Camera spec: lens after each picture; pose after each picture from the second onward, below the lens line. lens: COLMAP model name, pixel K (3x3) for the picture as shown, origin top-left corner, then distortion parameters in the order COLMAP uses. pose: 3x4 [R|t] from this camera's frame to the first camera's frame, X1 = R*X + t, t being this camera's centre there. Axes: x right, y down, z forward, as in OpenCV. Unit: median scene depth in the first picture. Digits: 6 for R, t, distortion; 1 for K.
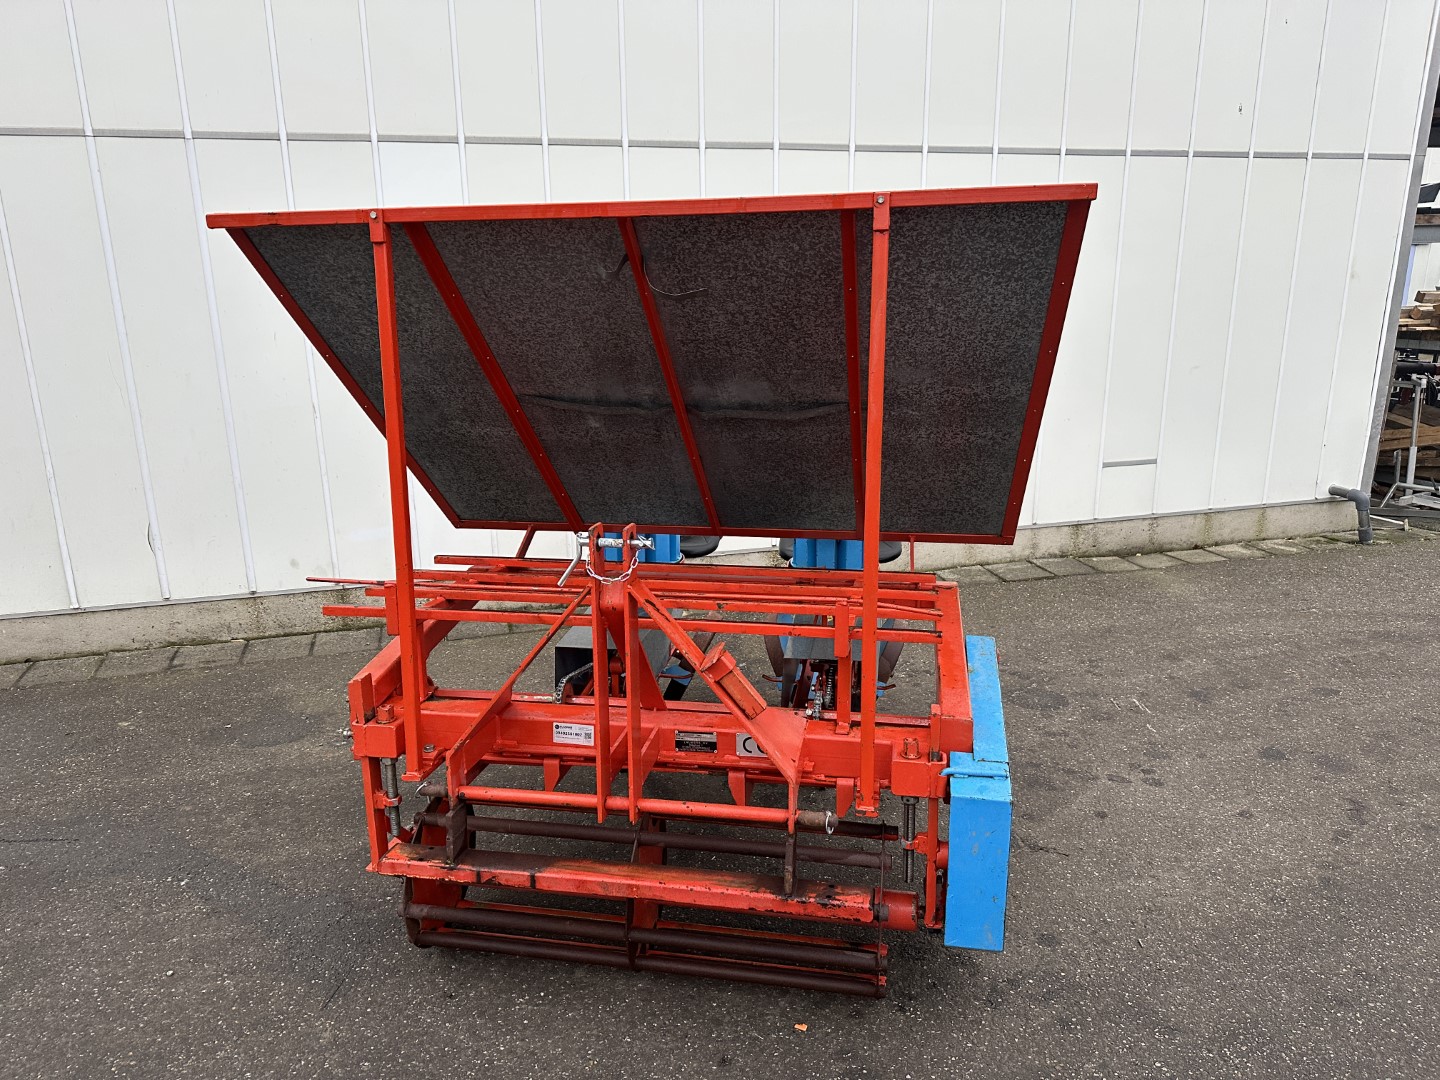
lens RADIAL K [[998.5, 0, 720.0], [0, 998.5, 540.0], [0, 0, 1]] dist [-0.004641, -0.002715]
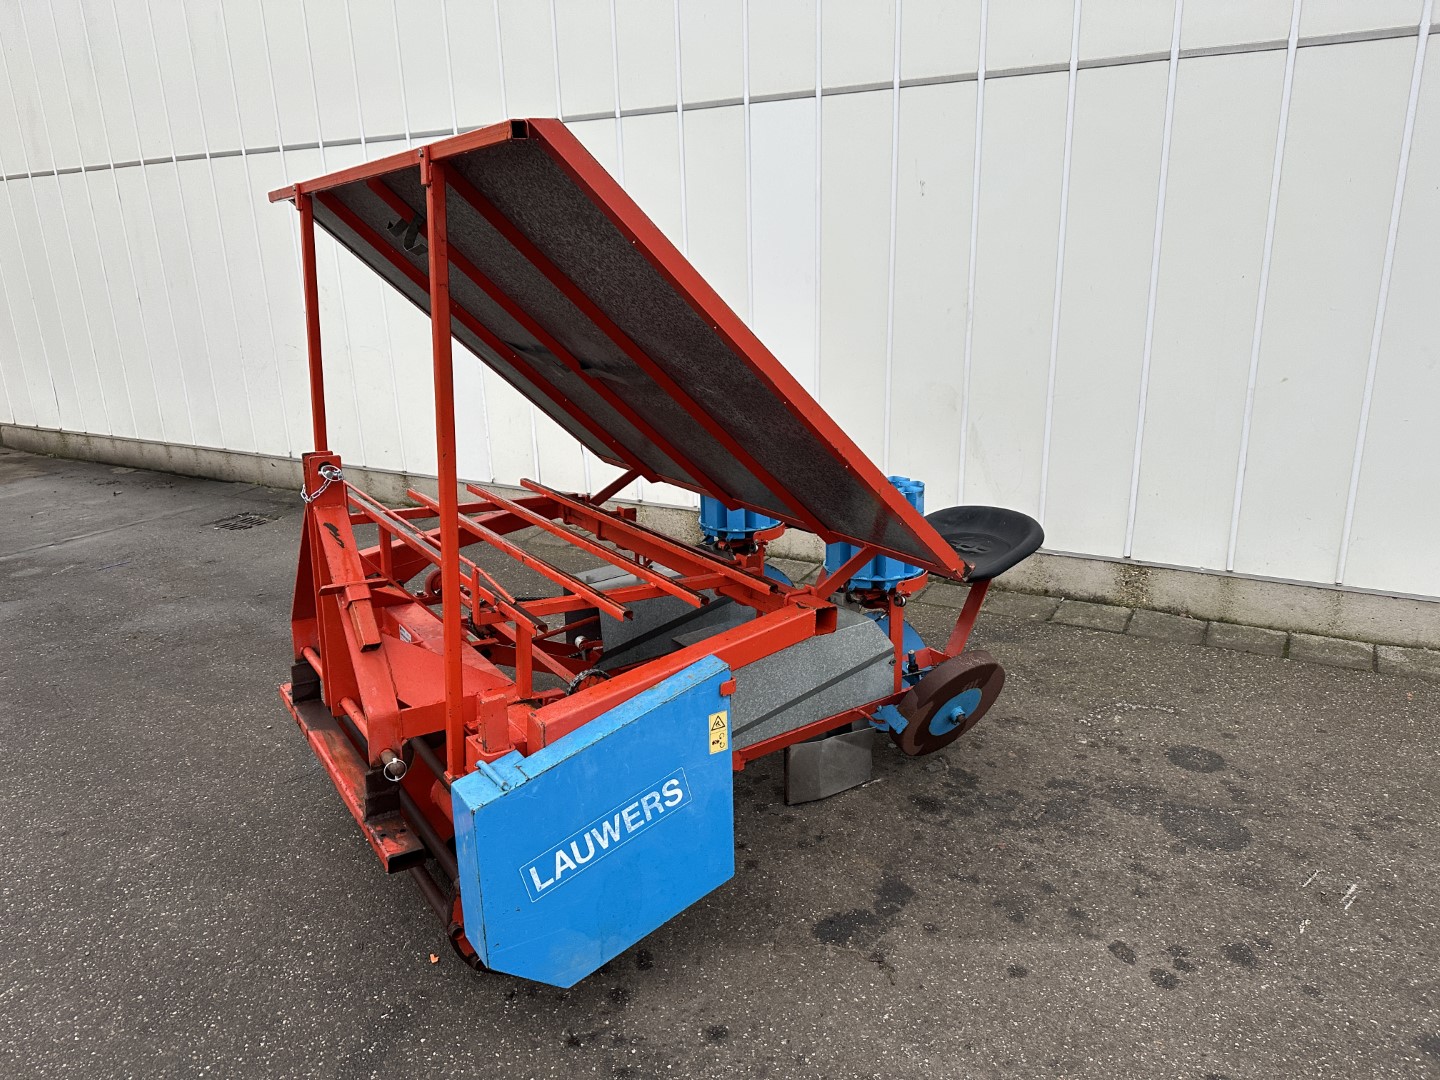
lens RADIAL K [[1011.9, 0, 720.0], [0, 1011.9, 540.0], [0, 0, 1]] dist [-0.007792, -0.003927]
pose [[0.696441, 0.195932, -0.690348, 0.553815], [-0.166625, 0.979865, 0.110005, -0.062782], [0.698002, 0.038418, 0.715065, 0.255273]]
